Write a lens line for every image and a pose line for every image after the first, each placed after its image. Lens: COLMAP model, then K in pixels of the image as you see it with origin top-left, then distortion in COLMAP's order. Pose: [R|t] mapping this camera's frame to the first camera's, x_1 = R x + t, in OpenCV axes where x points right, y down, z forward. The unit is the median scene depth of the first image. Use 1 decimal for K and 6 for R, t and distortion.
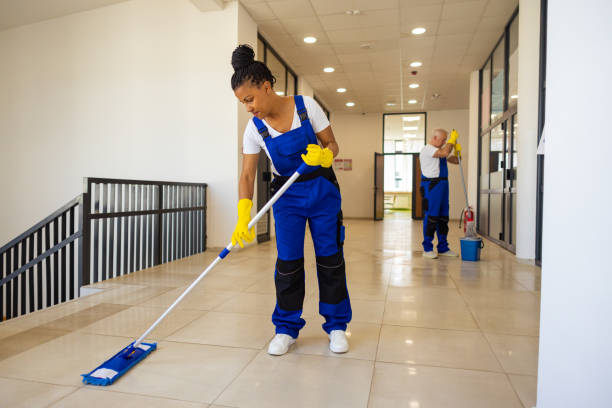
lens RADIAL K [[417.5, 0, 304.0], [0, 417.5, 205.6], [0, 0, 1]] dist [0.006598, -0.022835]
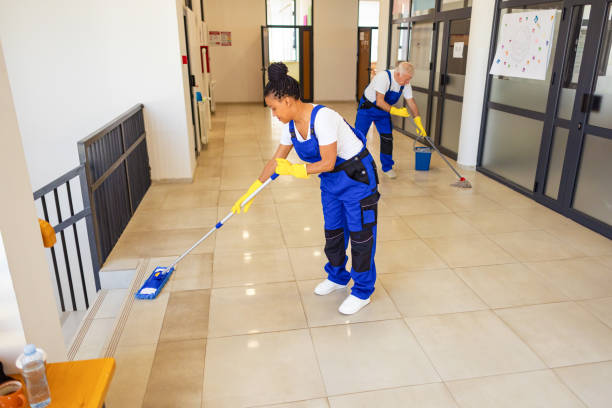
lens RADIAL K [[466.8, 0, 303.9], [0, 466.8, 198.4], [0, 0, 1]] dist [0.015165, -0.016902]
pose [[0.924778, -0.125921, 0.359068, -0.262634], [0.016160, 0.955801, 0.293569, -0.126817], [-0.380164, -0.265684, 0.885939, 0.015486]]
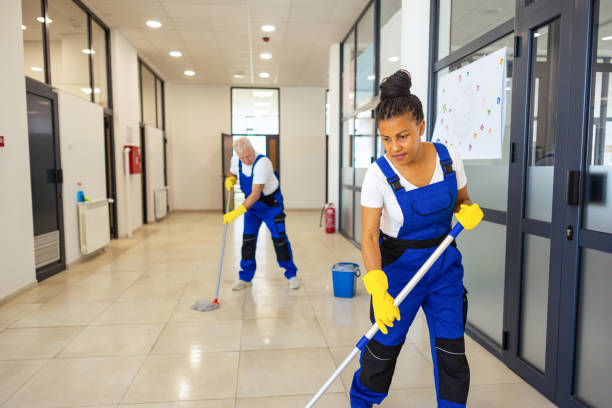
lens RADIAL K [[417.5, 0, 302.4], [0, 417.5, 203.9], [0, 0, 1]] dist [0.006598, -0.022835]
pose [[0.941401, -0.035764, 0.335387, 0.062697], [0.014892, 0.997800, 0.064599, -0.067241], [-0.336959, -0.055819, 0.939863, 0.261197]]
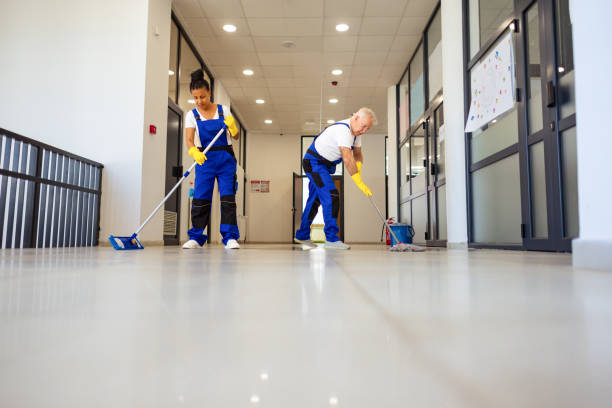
lens RADIAL K [[417.5, 0, 297.9], [0, 417.5, 211.7], [0, 0, 1]] dist [0.006598, -0.022835]
pose [[0.981550, 0.018480, 0.190309, -0.006070], [0.000806, 0.994910, -0.100764, 0.112576], [-0.191203, 0.099059, 0.976539, 0.103010]]
